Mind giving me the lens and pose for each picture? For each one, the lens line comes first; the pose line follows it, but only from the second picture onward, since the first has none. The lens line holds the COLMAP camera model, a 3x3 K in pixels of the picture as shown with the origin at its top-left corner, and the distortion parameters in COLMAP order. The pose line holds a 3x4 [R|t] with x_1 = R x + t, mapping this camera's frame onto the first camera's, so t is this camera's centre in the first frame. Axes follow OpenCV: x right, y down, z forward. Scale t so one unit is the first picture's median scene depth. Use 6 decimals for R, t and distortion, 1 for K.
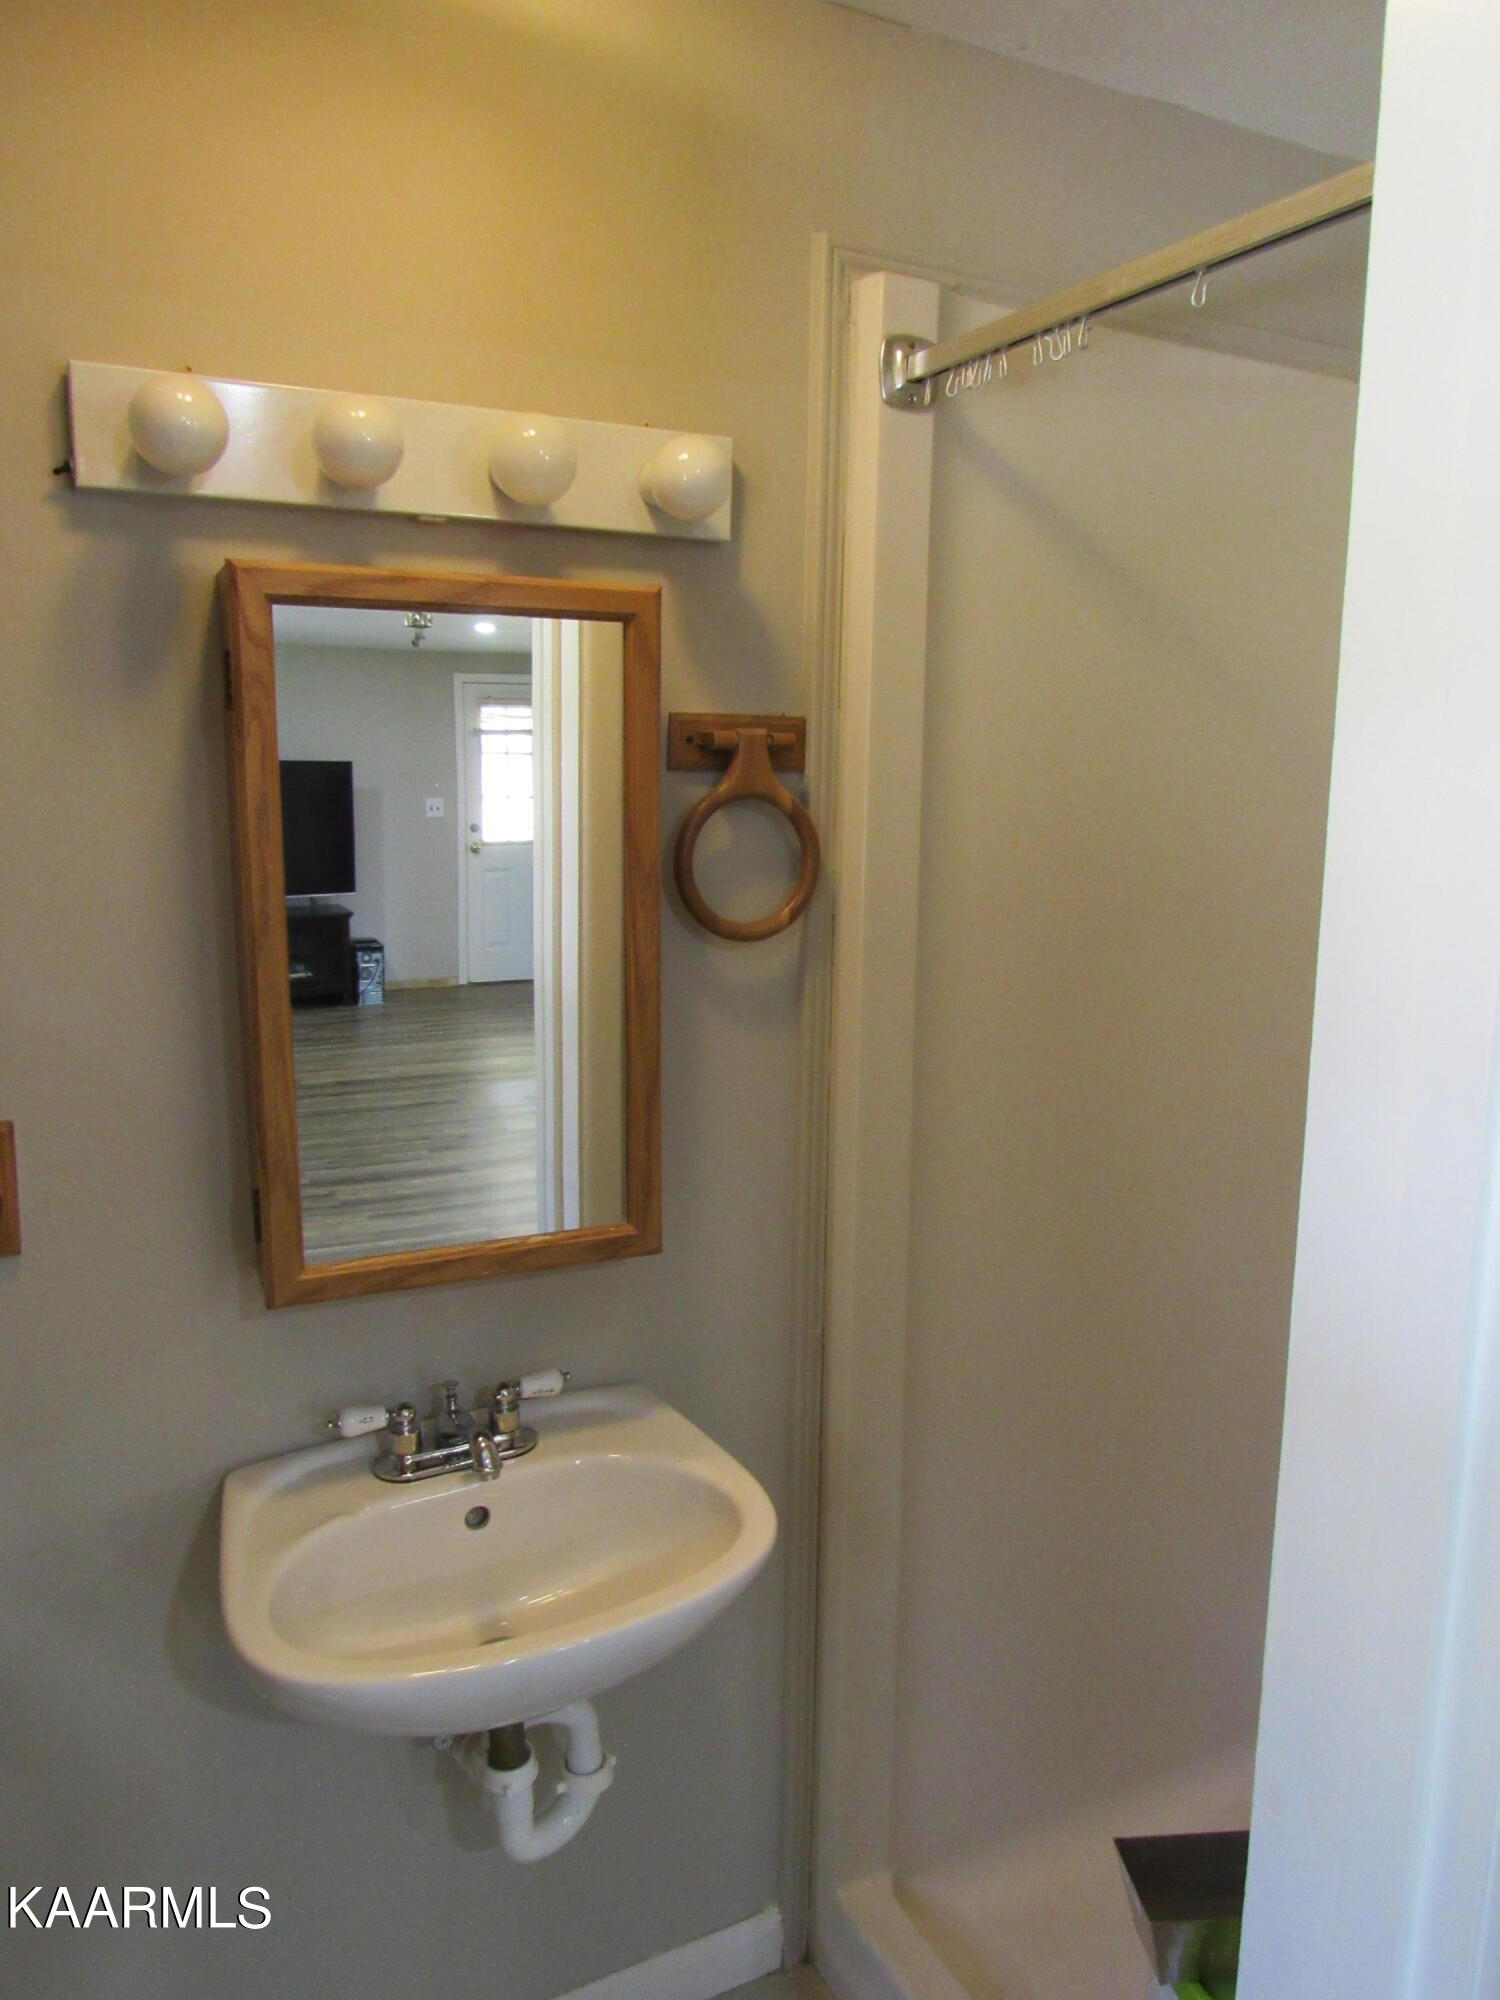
lens RADIAL K [[1419.3, 0, 750.0], [0, 1419.3, 1000.0], [0, 0, 1]] dist [-0.014507, -0.000073]
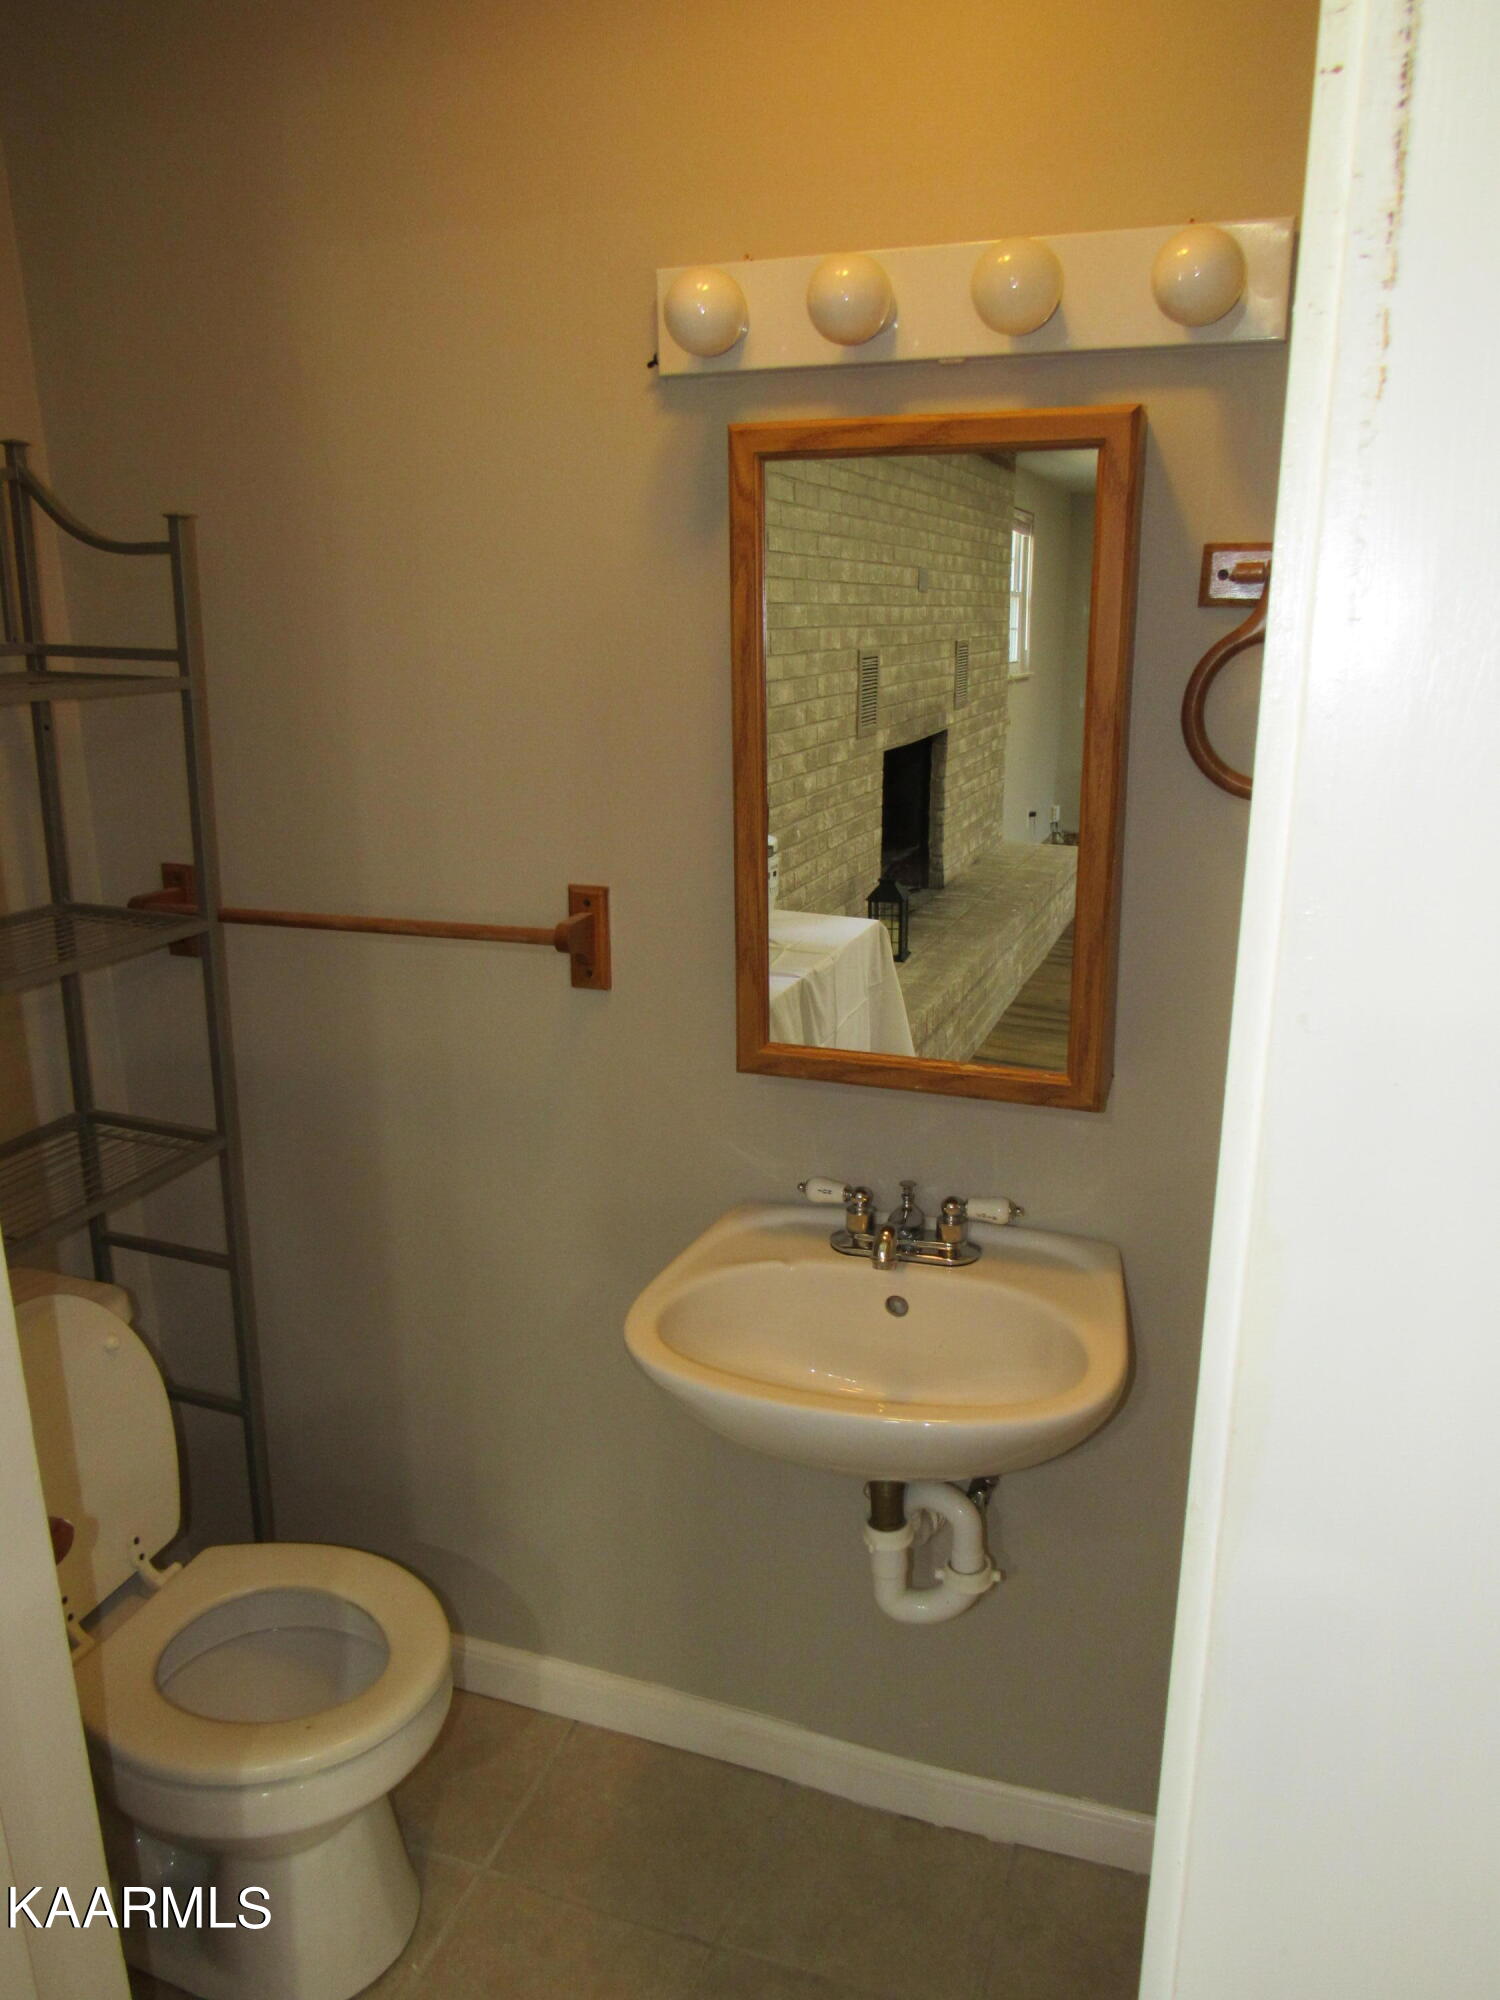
lens RADIAL K [[1434.4, 0, 746.8], [0, 1434.4, 1006.8], [0, 0, 1]] dist [-0.019791, 0.006565]
pose [[0.698347, 0.176333, -0.693699, 0.458540], [-0.107347, 0.984019, 0.142064, -0.007485], [0.707664, -0.024744, 0.706116, 0.140474]]
